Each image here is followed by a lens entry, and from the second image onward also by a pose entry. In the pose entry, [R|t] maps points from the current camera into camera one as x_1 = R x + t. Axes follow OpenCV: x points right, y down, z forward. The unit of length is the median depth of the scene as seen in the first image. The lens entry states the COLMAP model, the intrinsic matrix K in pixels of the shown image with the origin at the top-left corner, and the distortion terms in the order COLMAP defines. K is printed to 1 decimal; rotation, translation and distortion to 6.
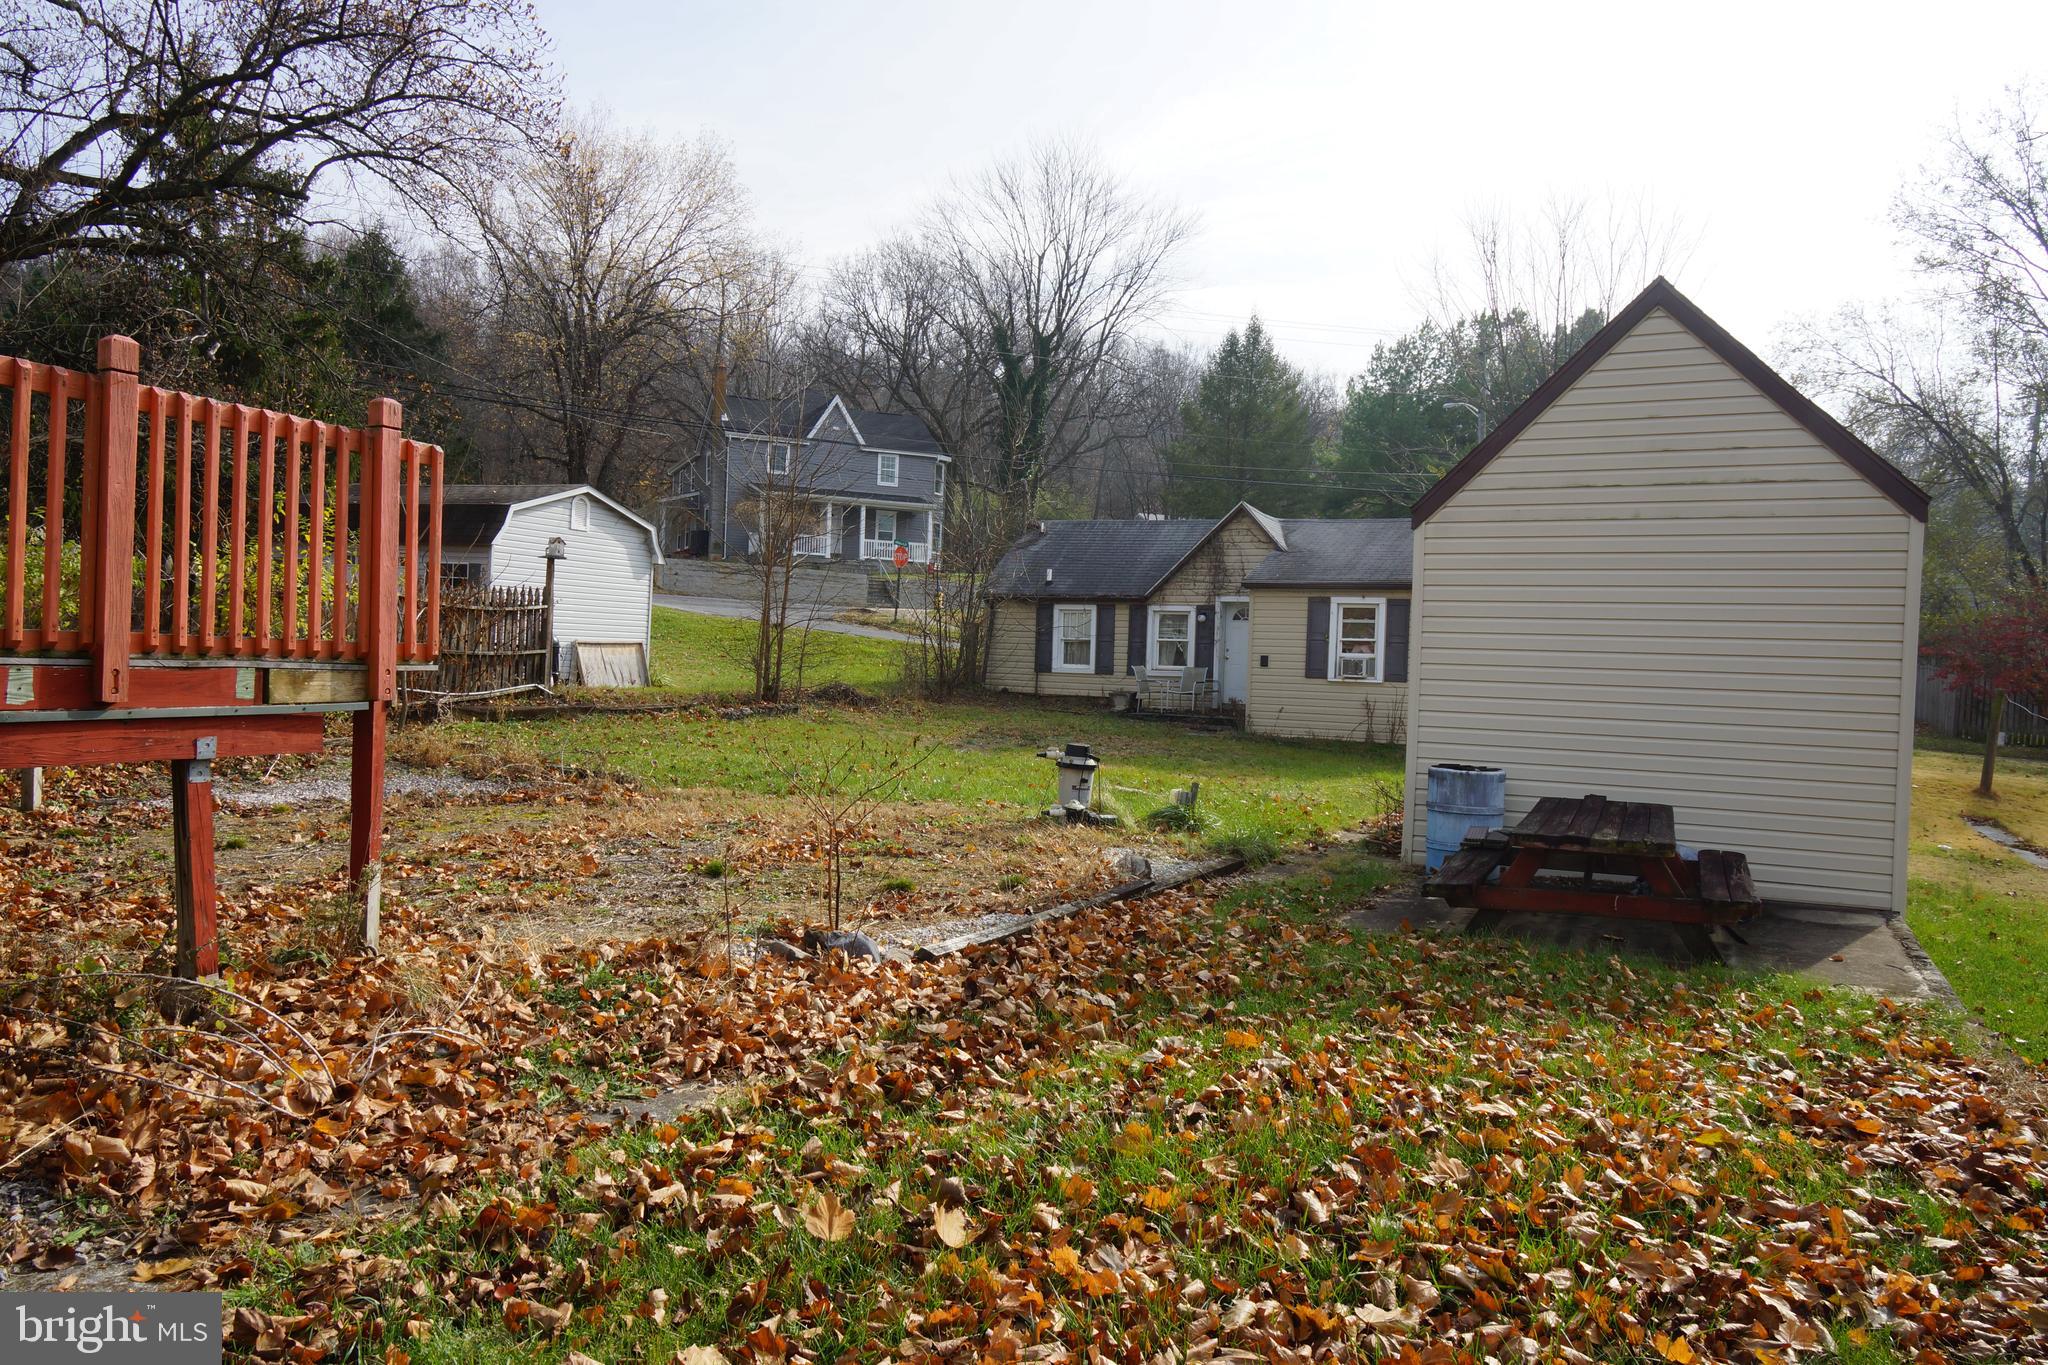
lens RADIAL K [[1416.4, 0, 986.2], [0, 1416.4, 683.5], [0, 0, 1]] dist [-0.059210, 0.056076]
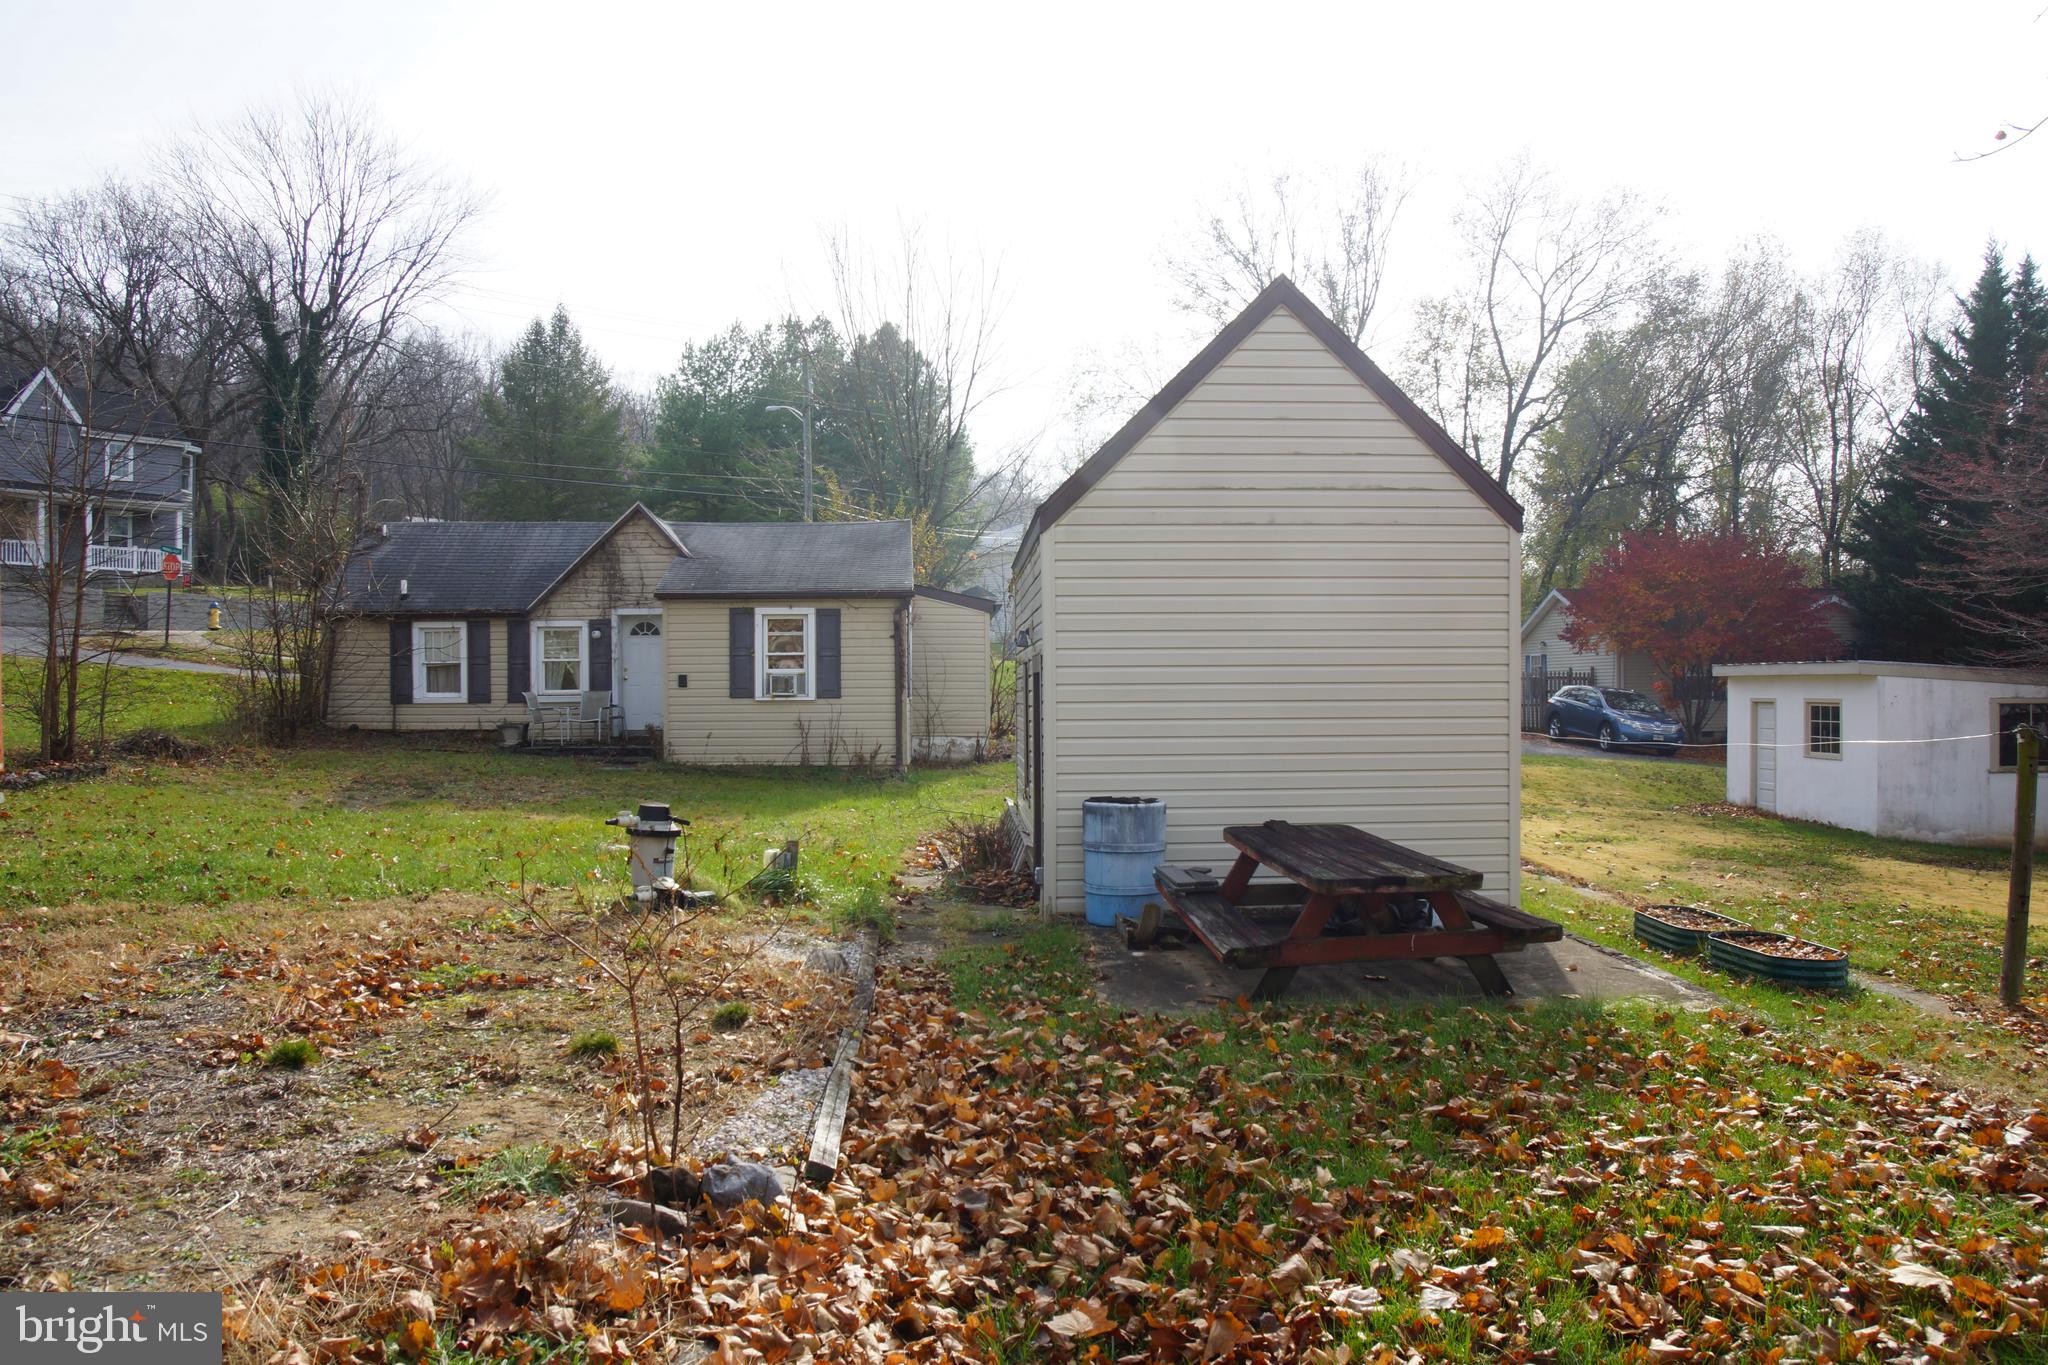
lens RADIAL K [[1463.2, 0, 1024.0], [0, 1463.2, 682.5], [0, 0, 1]] dist [-0.148635, 0.092672]
pose [[0.861609, -0.038733, 0.506093, -0.072802], [0.042550, 0.999086, 0.004024, -0.008545], [-0.505786, 0.018067, 0.862470, 0.094481]]
